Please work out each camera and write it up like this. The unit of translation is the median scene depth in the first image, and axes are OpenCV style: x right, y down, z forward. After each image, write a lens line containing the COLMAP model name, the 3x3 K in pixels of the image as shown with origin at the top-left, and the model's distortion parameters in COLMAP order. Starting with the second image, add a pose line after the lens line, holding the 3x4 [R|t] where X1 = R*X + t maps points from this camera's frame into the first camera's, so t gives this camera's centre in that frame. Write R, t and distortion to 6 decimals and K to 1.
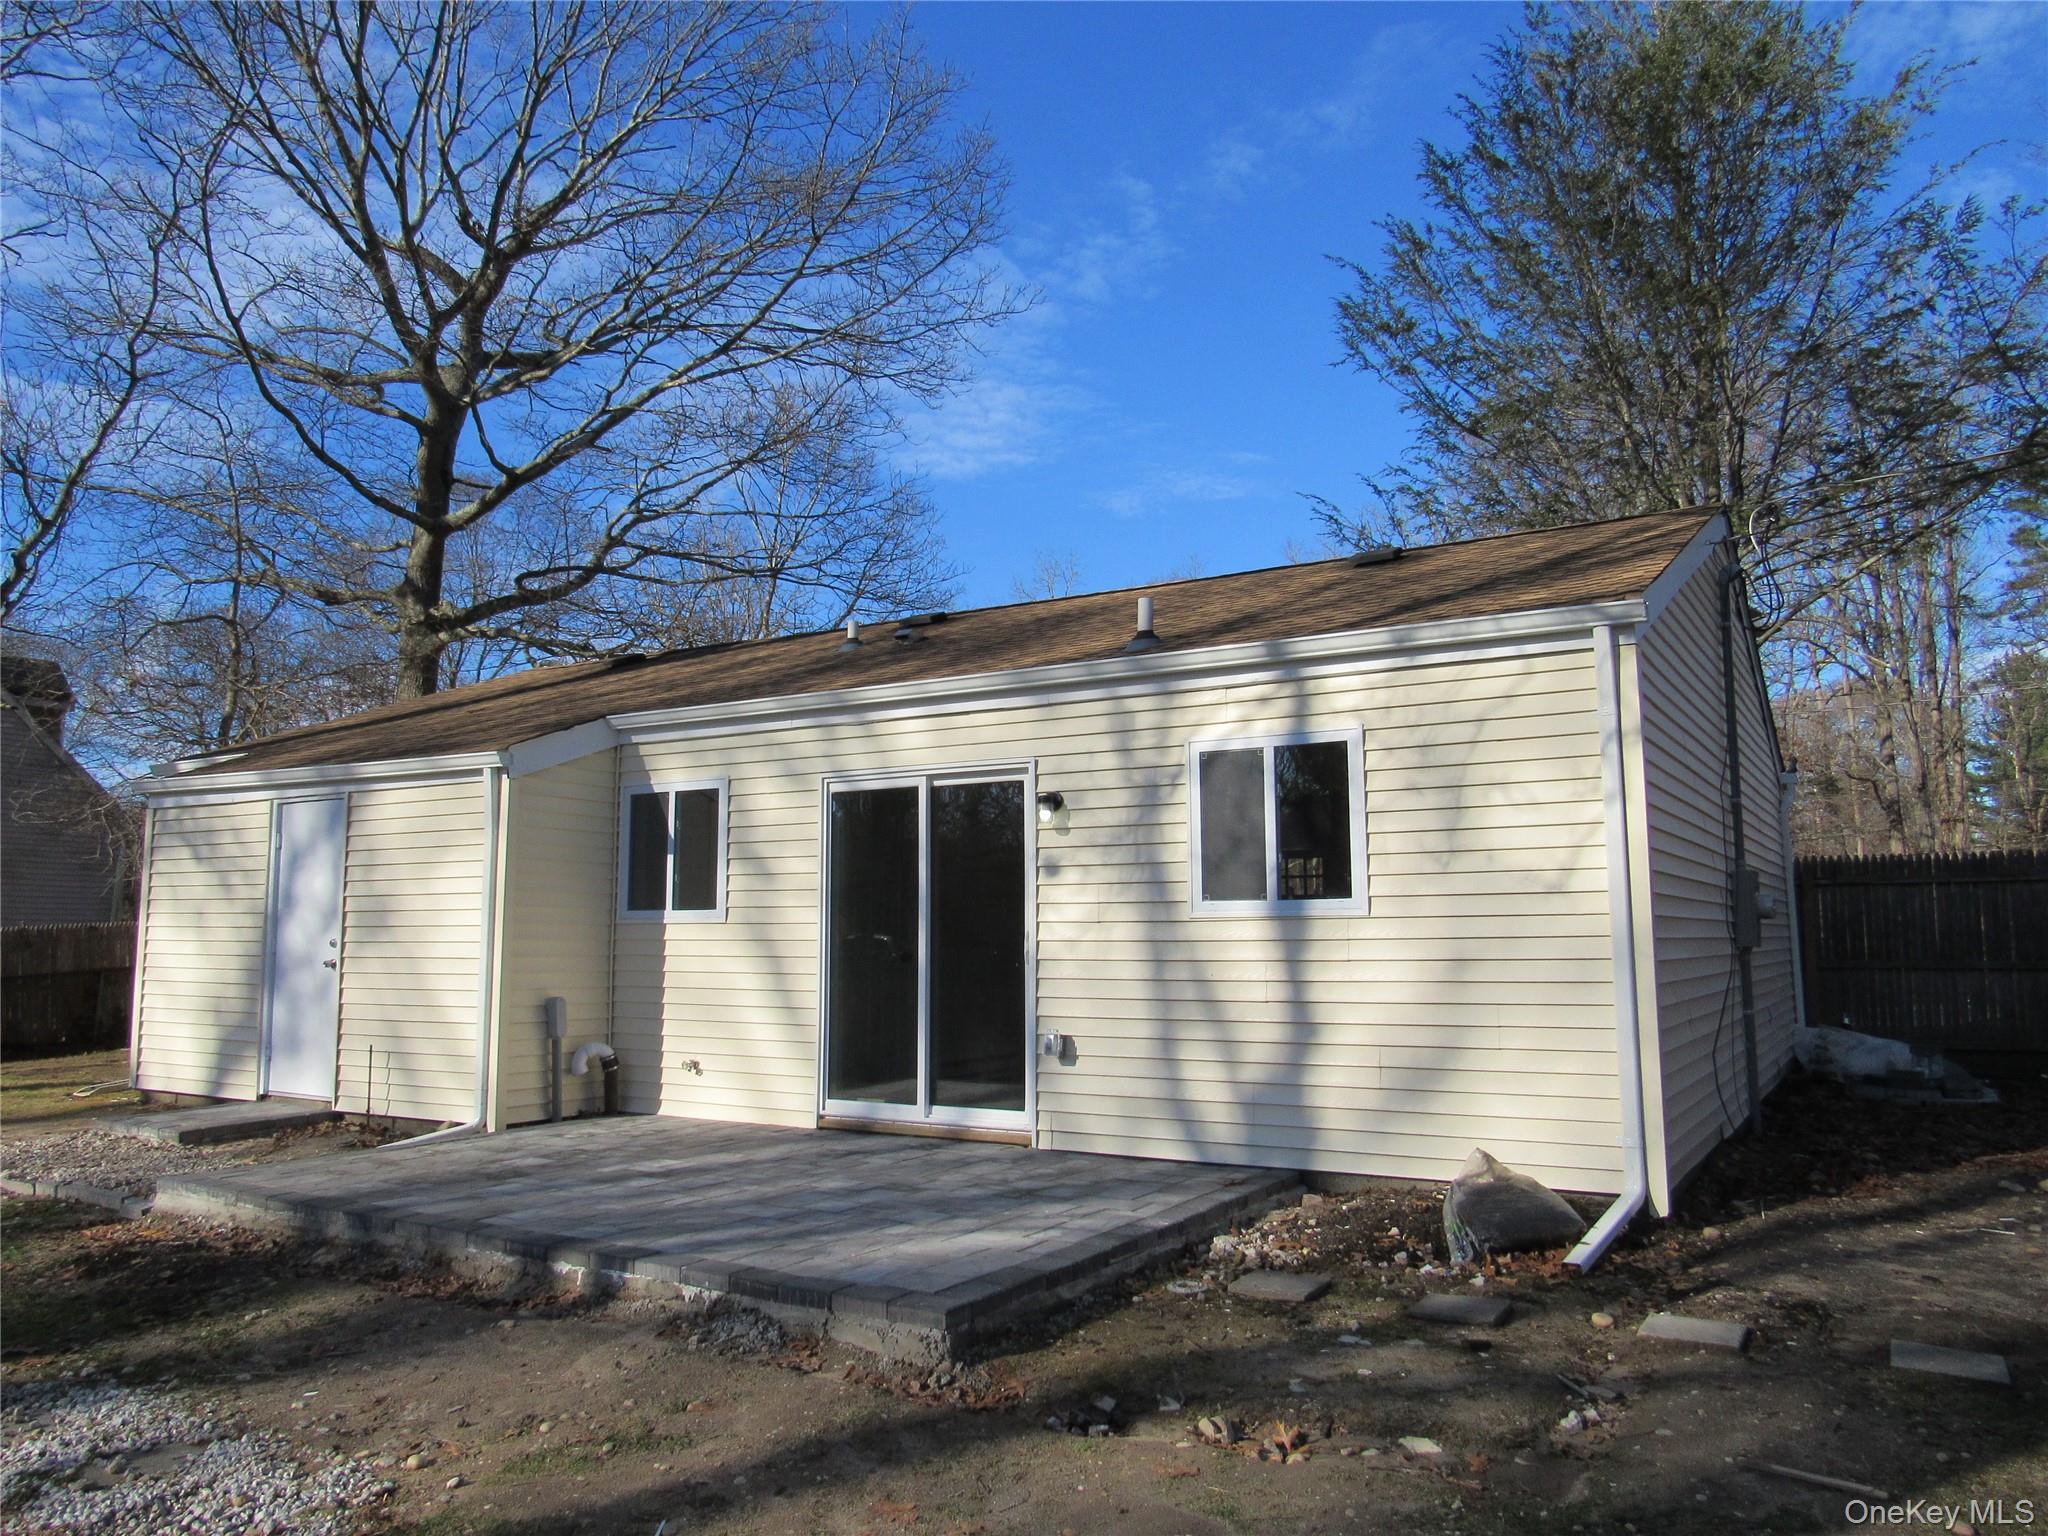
lens RADIAL K [[1469.4, 0, 1024.0], [0, 1469.4, 768.0], [0, 0, 1]] dist [-0.081315, -0.001755]
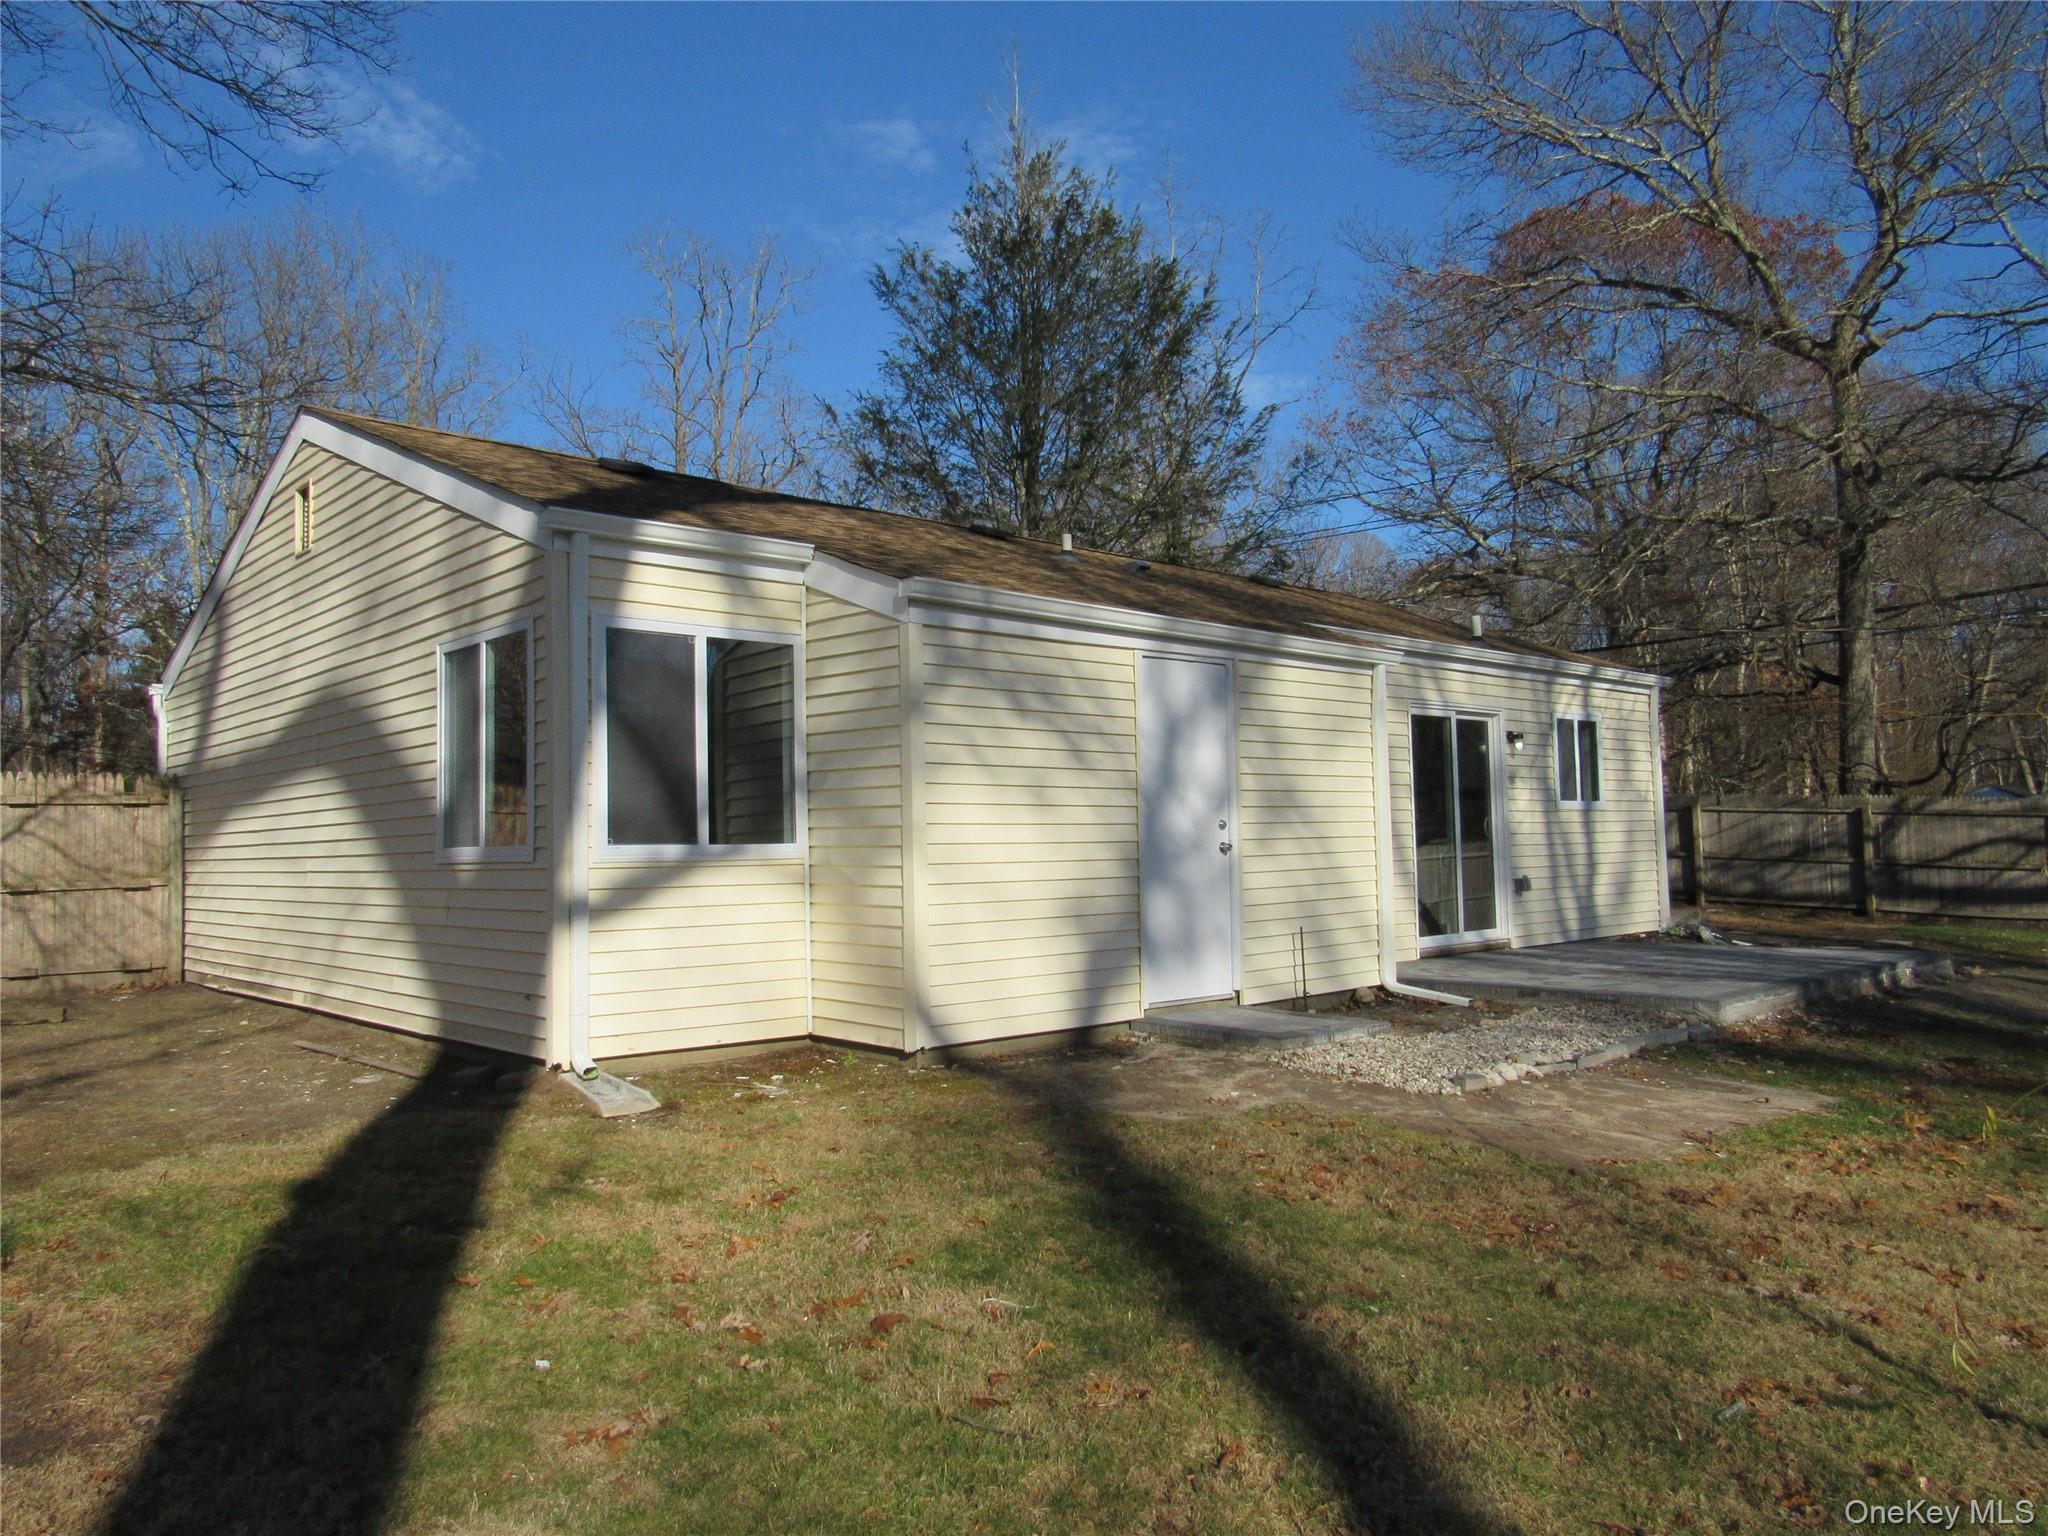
lens RADIAL K [[1506.2, 0, 1024.0], [0, 1506.2, 768.0], [0, 0, 1]] dist [-0.037677, 0.001264]
pose [[0.286373, 0.041141, 0.957235, -1.418868], [-0.106379, 0.994266, -0.010907, 0.109353], [-0.952194, -0.098706, 0.289107, 0.846709]]
